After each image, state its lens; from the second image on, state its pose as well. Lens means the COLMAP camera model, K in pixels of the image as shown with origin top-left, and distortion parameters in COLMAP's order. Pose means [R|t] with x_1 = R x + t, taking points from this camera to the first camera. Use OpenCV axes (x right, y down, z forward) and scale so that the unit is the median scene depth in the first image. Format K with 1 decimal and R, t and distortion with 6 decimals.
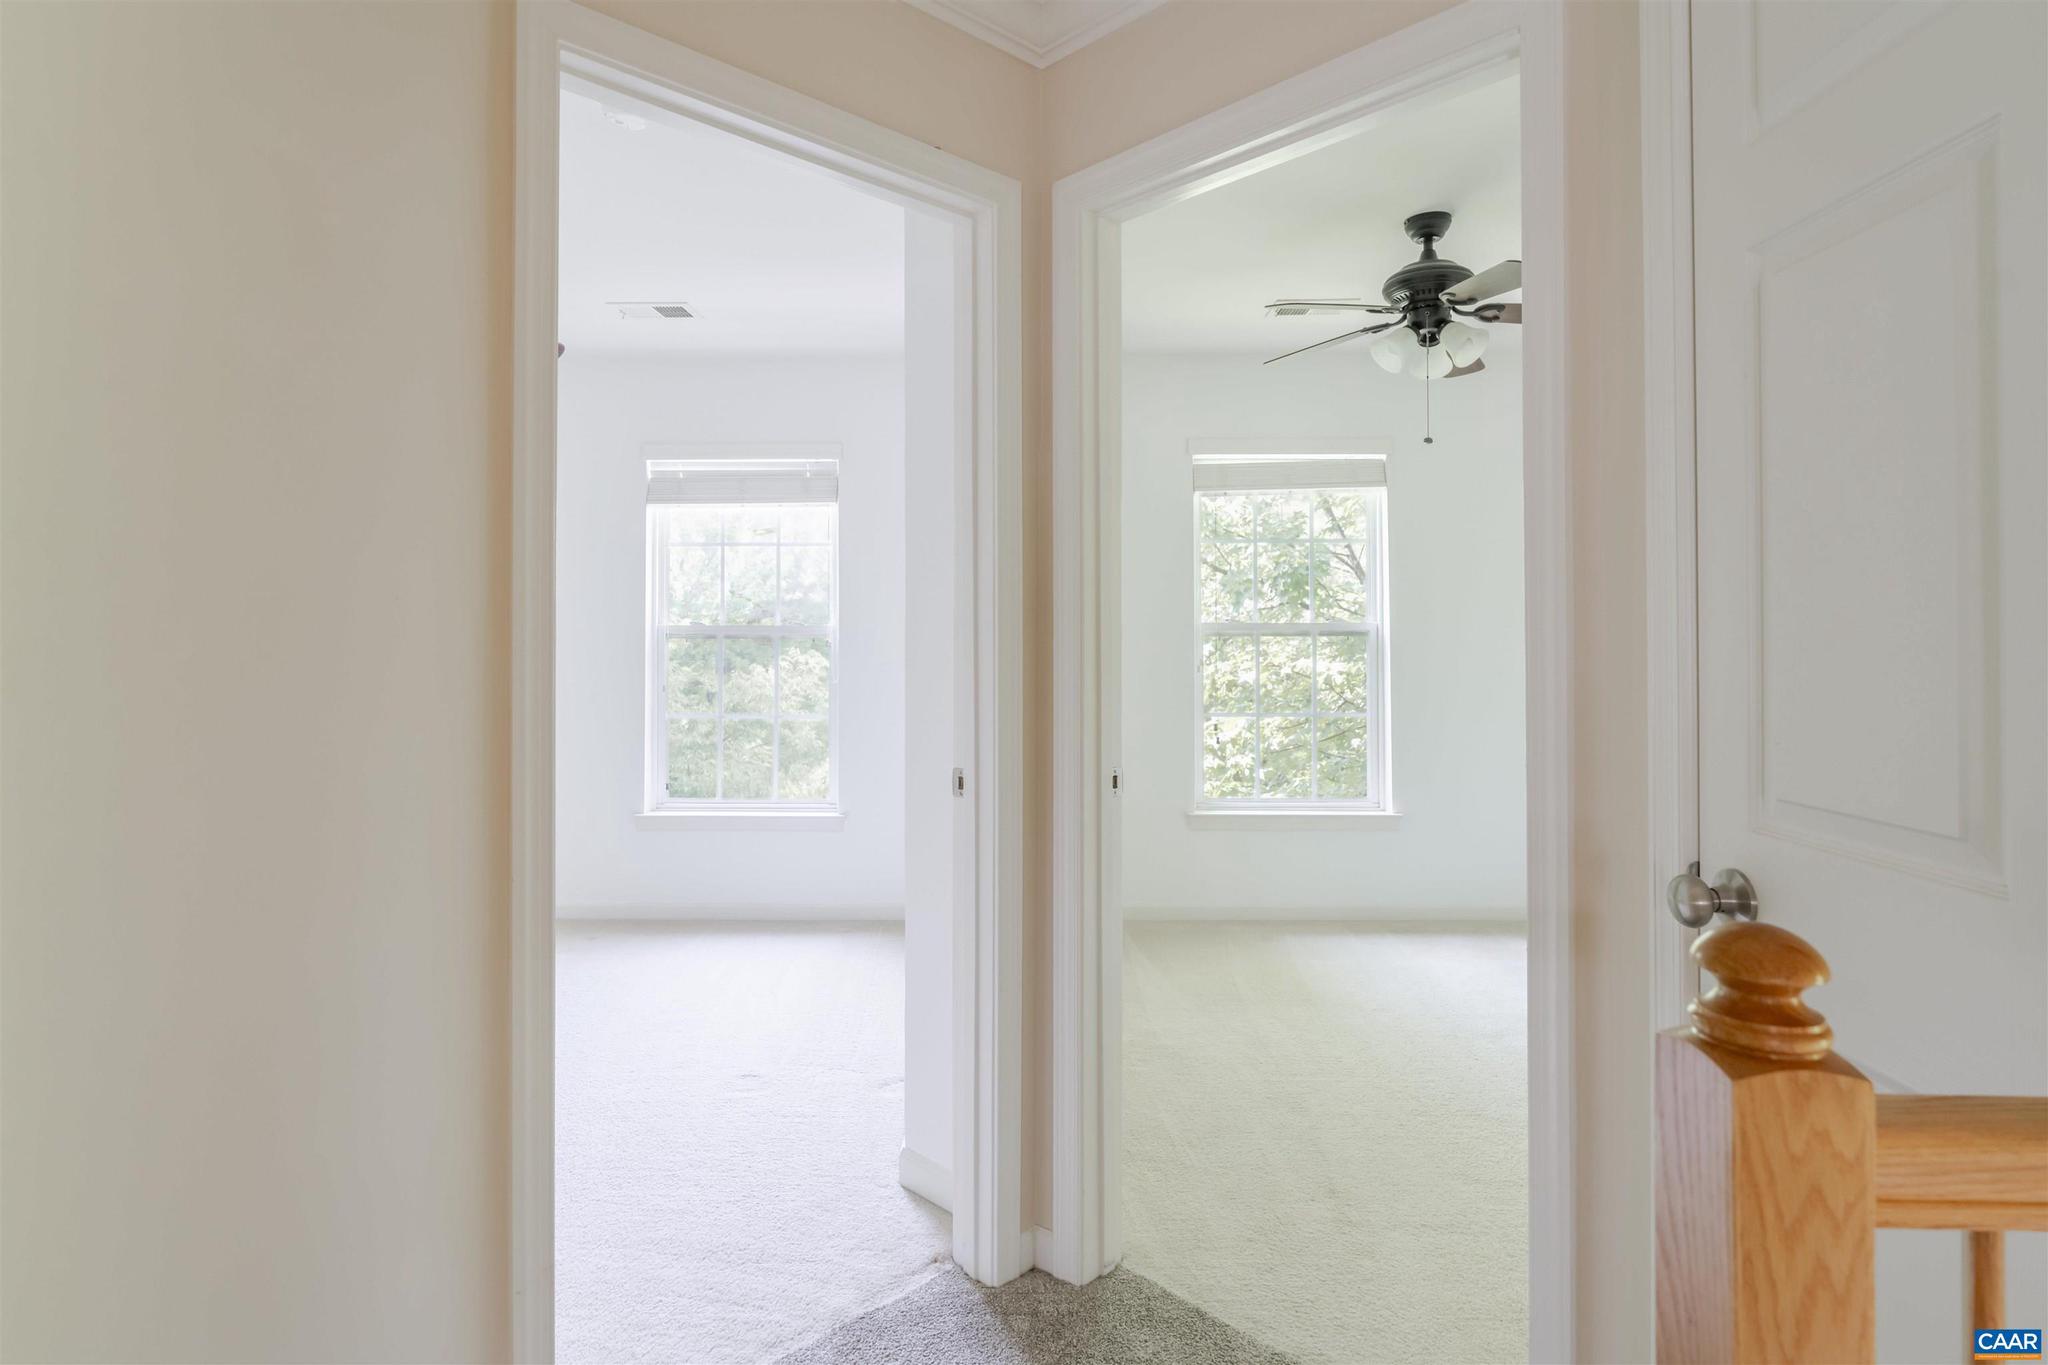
lens RADIAL K [[1070.9, 0, 1046.5], [0, 1070.9, 678.1], [0, 0, 1]] dist [0.002171, 0.000078]
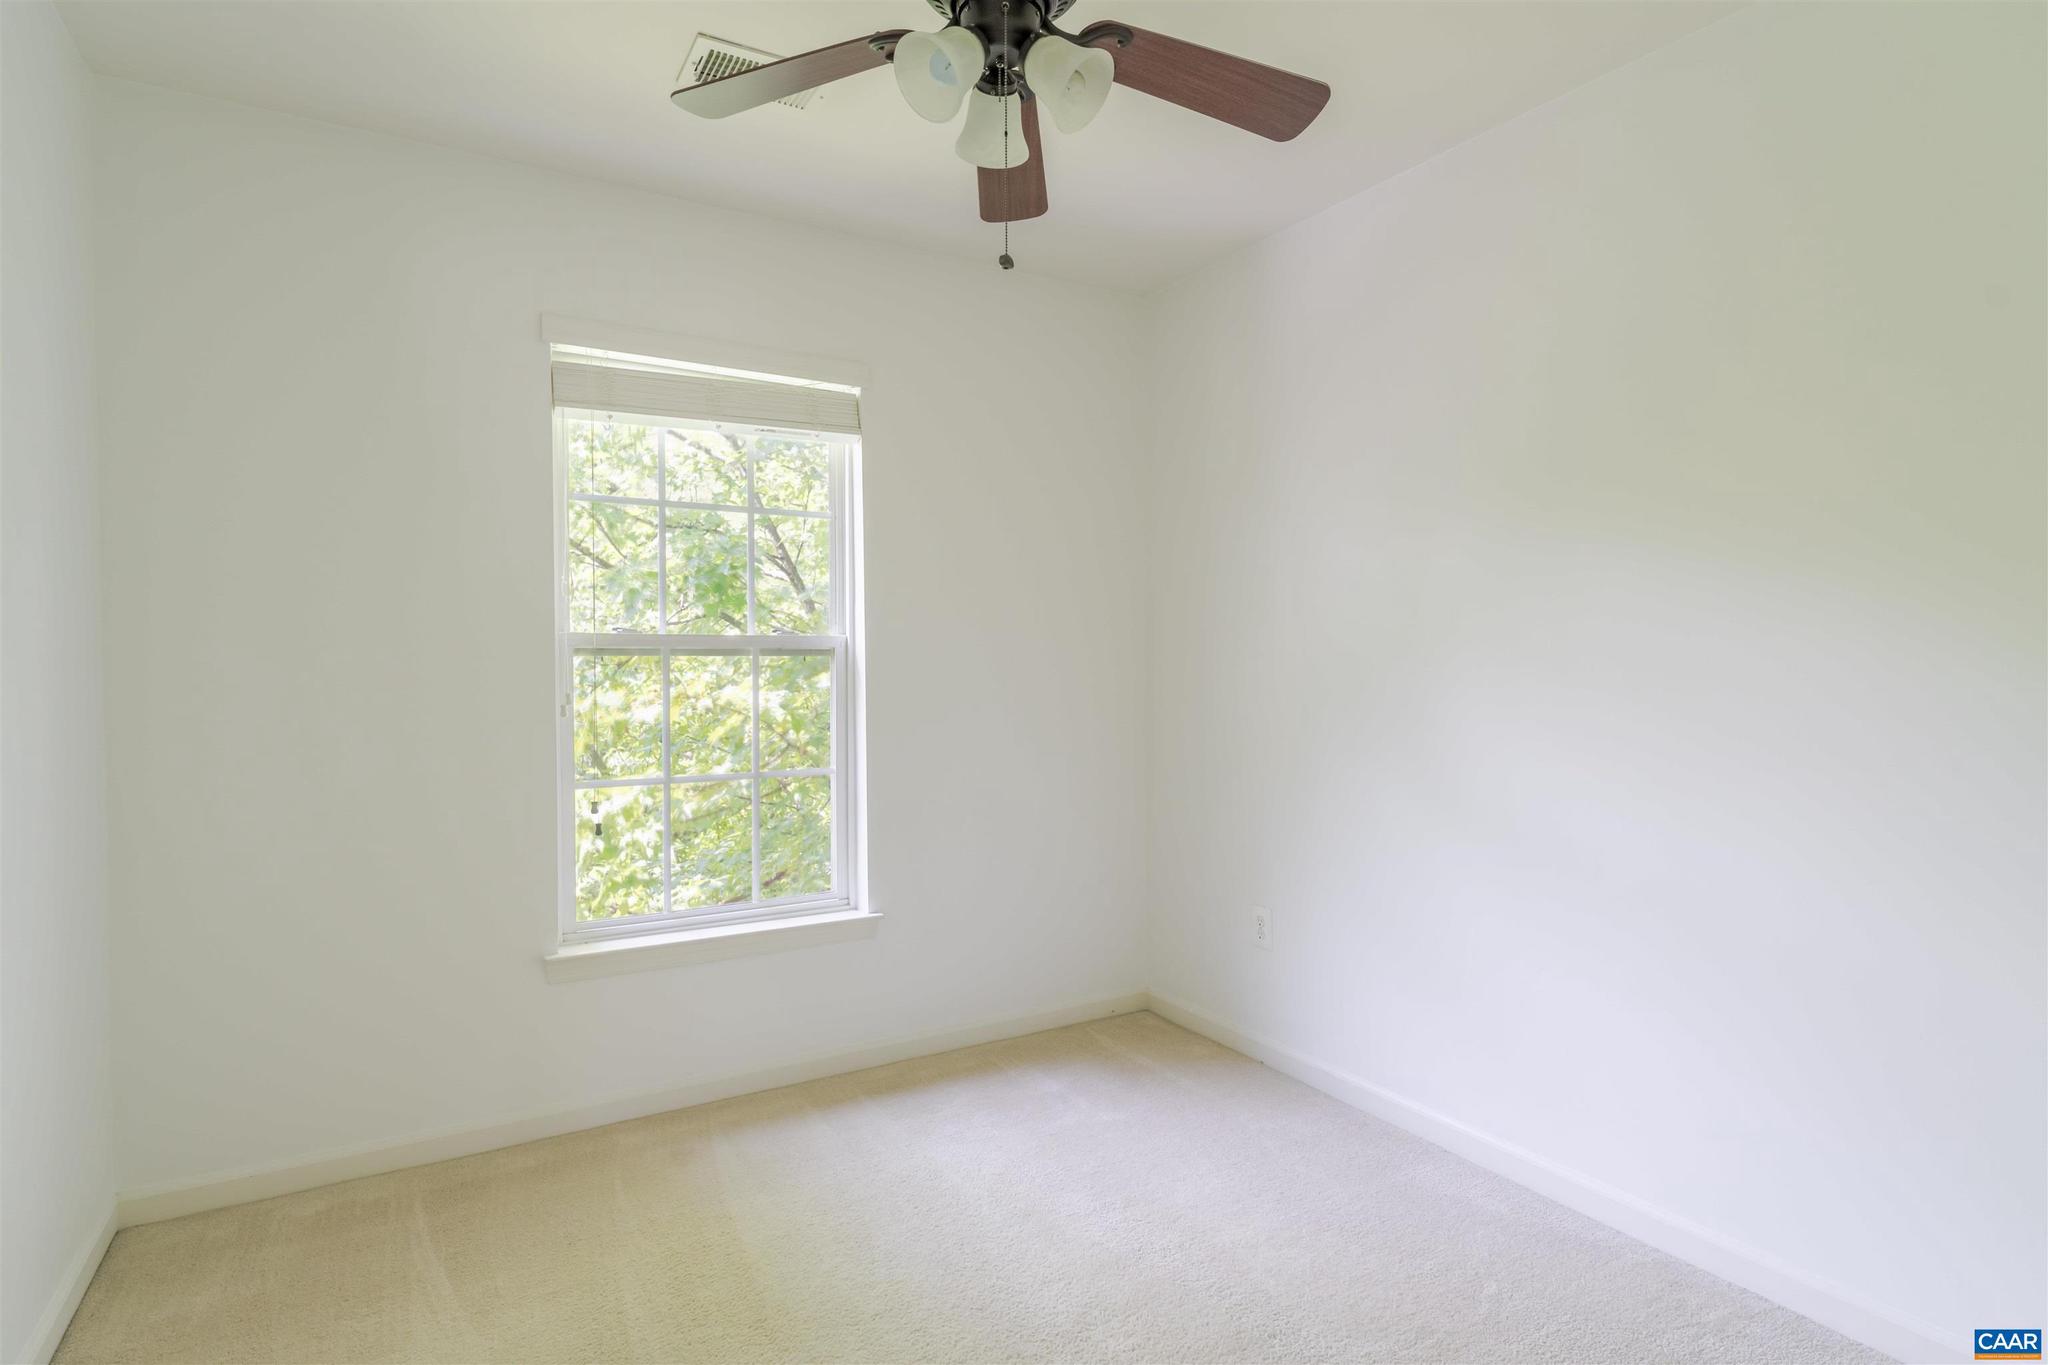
lens RADIAL K [[1070.9, 0, 1046.5], [0, 1070.9, 678.1], [0, 0, 1]] dist [0.002171, 0.000078]
pose [[0.860904, 0.005772, 0.508734, 0.061895], [0.008325, 0.999642, -0.025430, -0.004878], [-0.508699, 0.026128, 0.860548, 0.303978]]
